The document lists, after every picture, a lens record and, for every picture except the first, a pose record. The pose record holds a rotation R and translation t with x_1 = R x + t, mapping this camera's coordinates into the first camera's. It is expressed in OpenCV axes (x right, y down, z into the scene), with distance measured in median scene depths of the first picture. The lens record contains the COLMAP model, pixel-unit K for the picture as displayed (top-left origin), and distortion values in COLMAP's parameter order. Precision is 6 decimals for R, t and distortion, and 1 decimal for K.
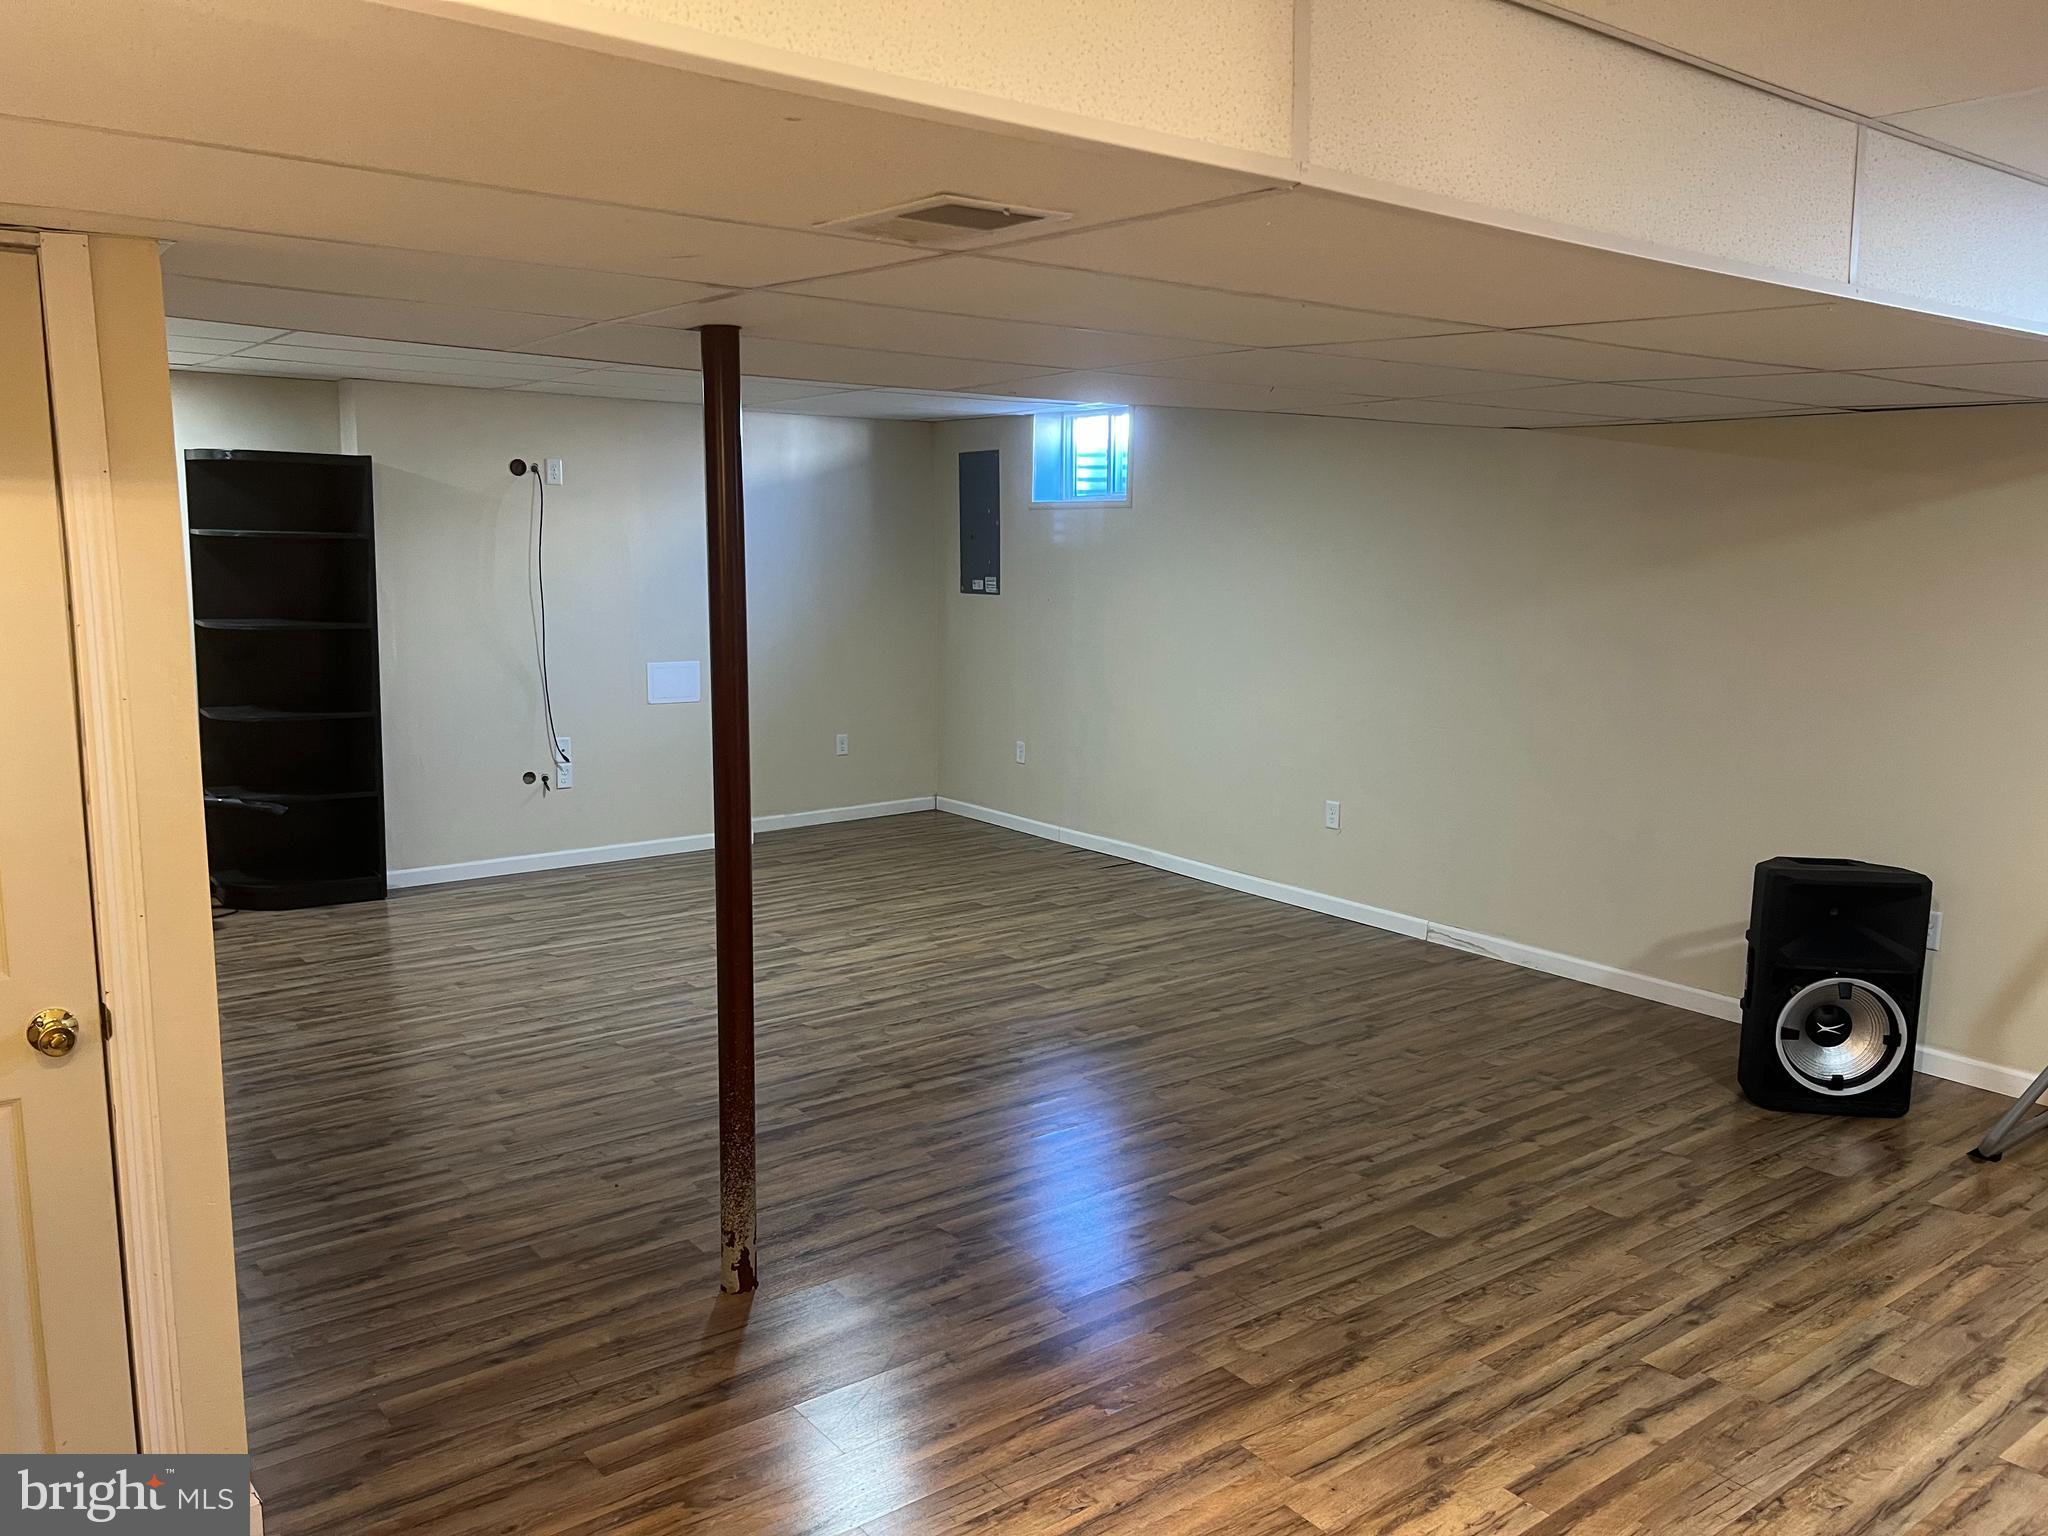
lens RADIAL K [[1543.8, 0, 1024.2], [0, 1543.8, 766.7], [0, 0, 1]] dist [0.040472, -0.025745]
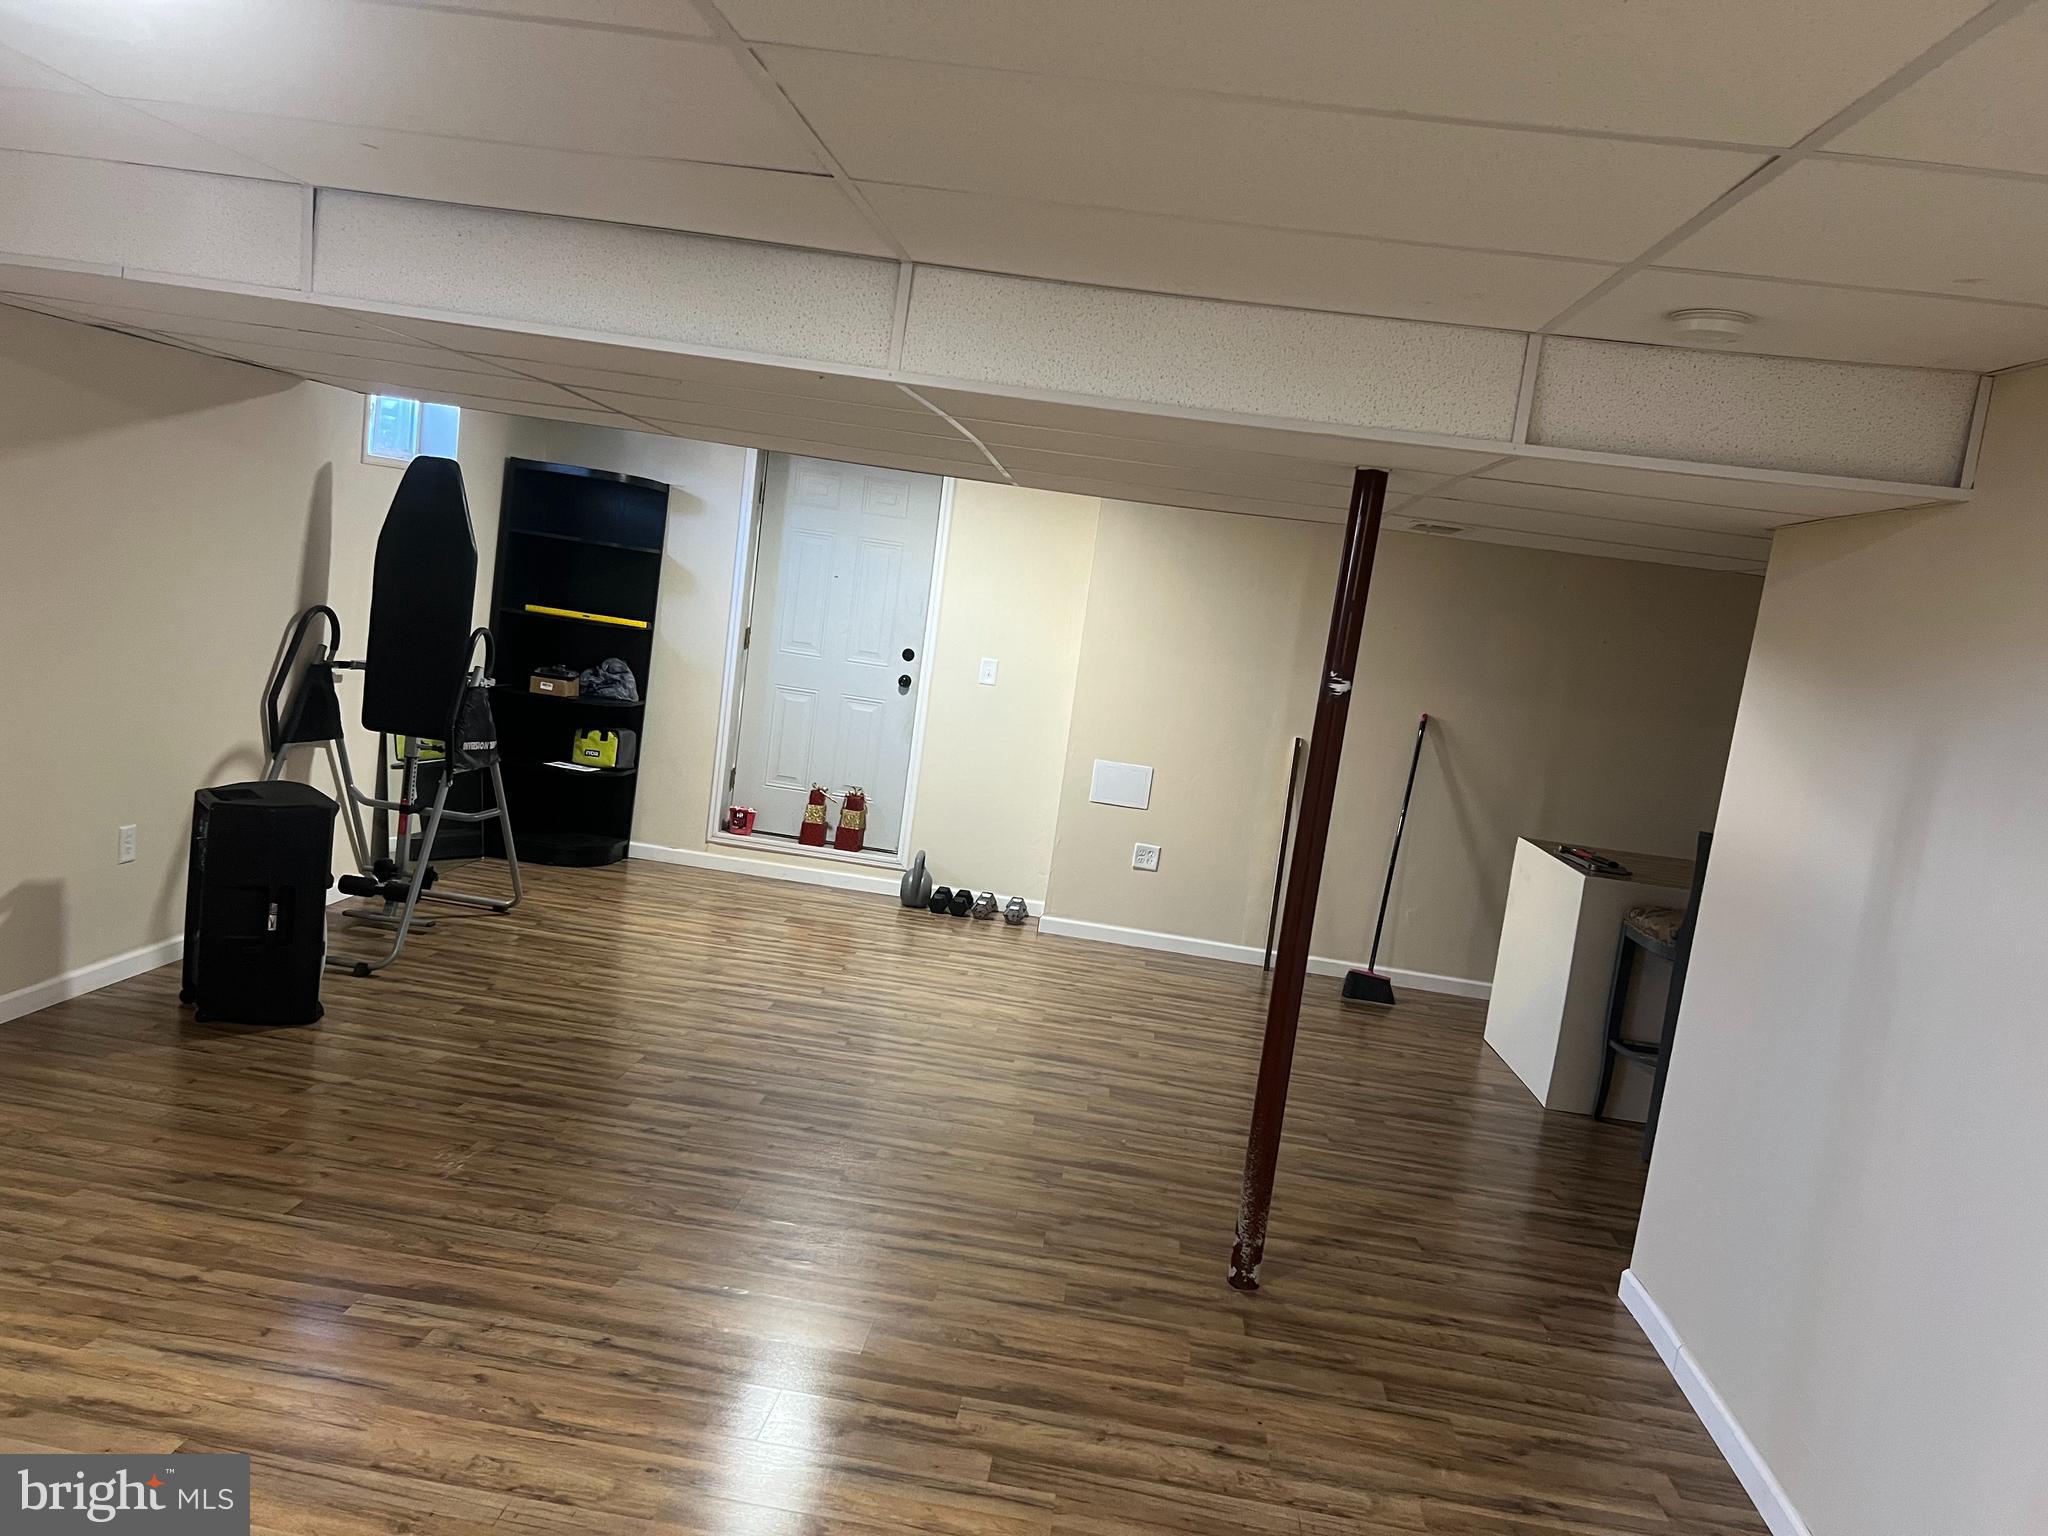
lens RADIAL K [[1543.8, 0, 1024.0], [0, 1543.8, 770.3], [0, 0, 1]] dist [0.040472, -0.025745]
pose [[-0.723188, -0.192789, 0.663198, -0.722722], [-0.035881, 0.969441, 0.242685, -0.294526], [-0.689719, 0.151711, -0.708005, 1.787292]]
